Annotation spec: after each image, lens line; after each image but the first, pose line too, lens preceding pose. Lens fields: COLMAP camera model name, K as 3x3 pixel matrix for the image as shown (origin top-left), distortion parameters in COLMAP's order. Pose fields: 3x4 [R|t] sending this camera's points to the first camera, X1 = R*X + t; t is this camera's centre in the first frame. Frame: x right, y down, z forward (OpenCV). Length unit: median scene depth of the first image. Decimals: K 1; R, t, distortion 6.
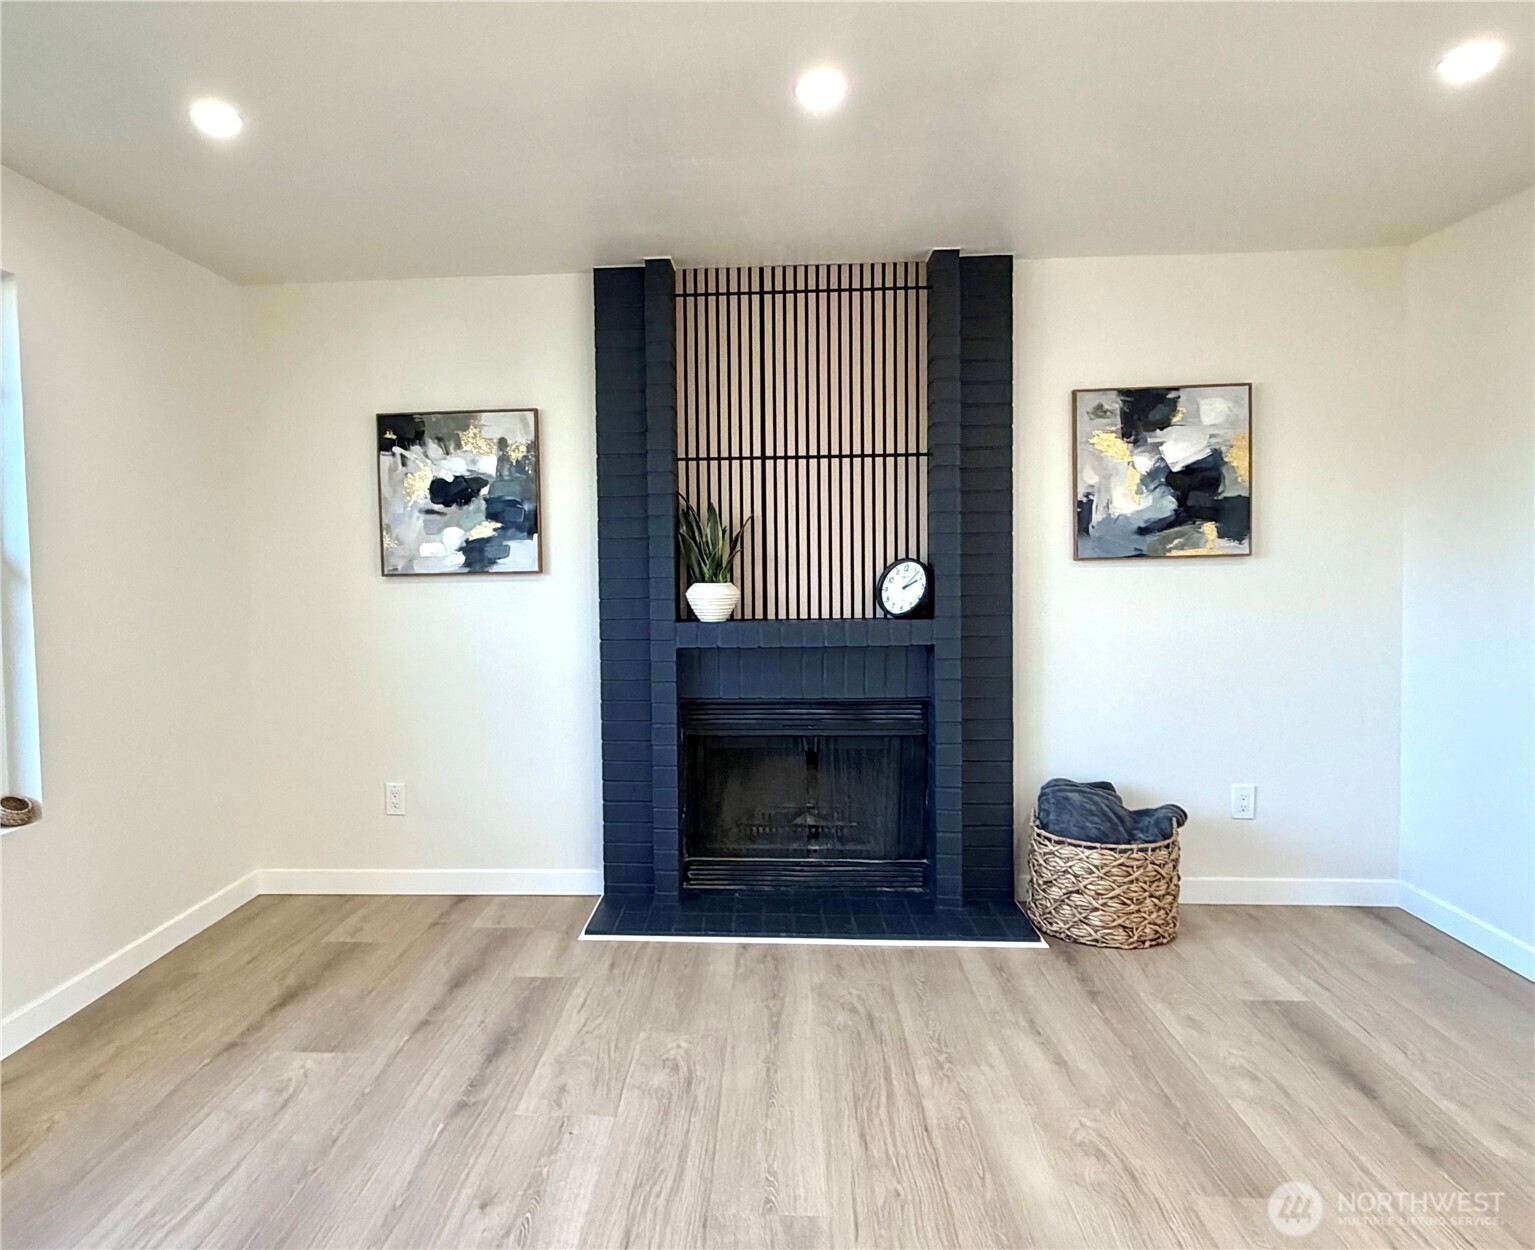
lens RADIAL K [[1111.8, 0, 767.5], [0, 1111.8, 625.0], [0, 0, 1]] dist [-0.002846, -0.003315]
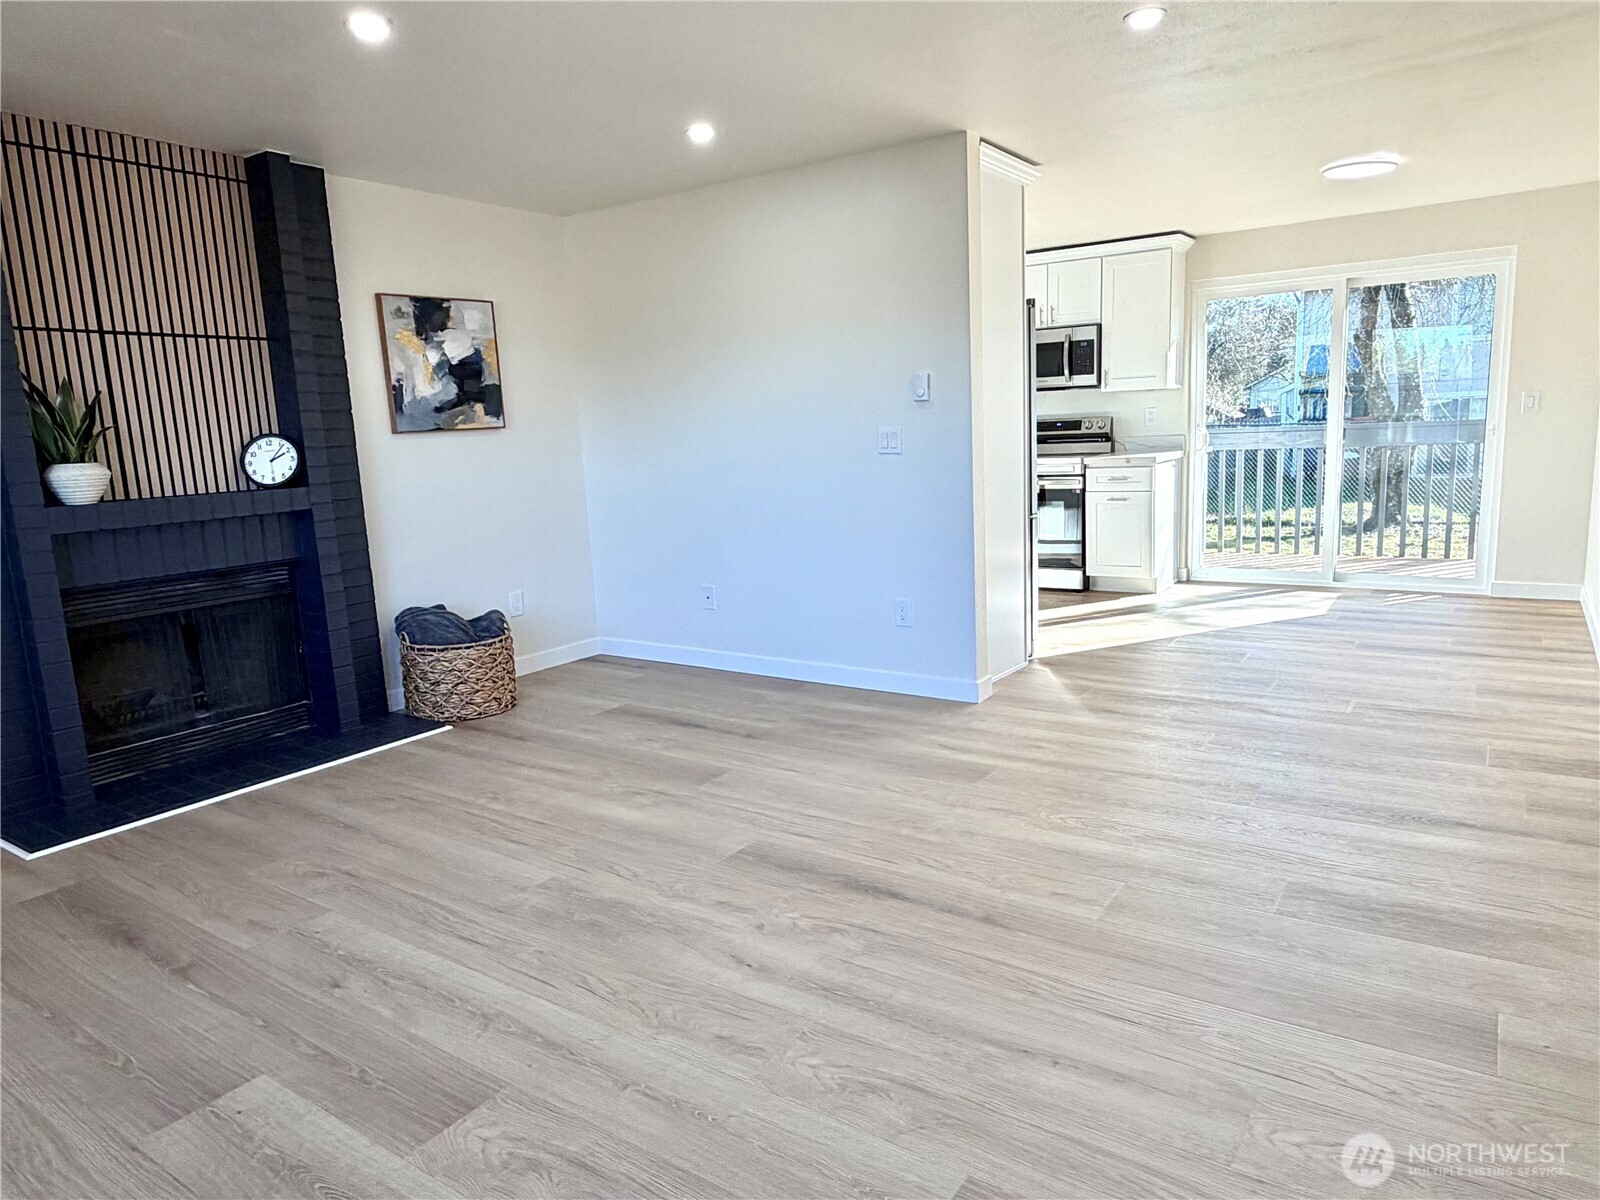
lens RADIAL K [[1036.0, 0, 800.0], [0, 1036.0, 600.0], [0, 0, 1]] dist [0.038474, 0.000037]
pose [[0.507331, -0.156602, 0.847402, -0.521741], [0.087035, 0.987633, 0.130410, 0.013425], [-0.857345, 0.007593, 0.514687, 0.007776]]
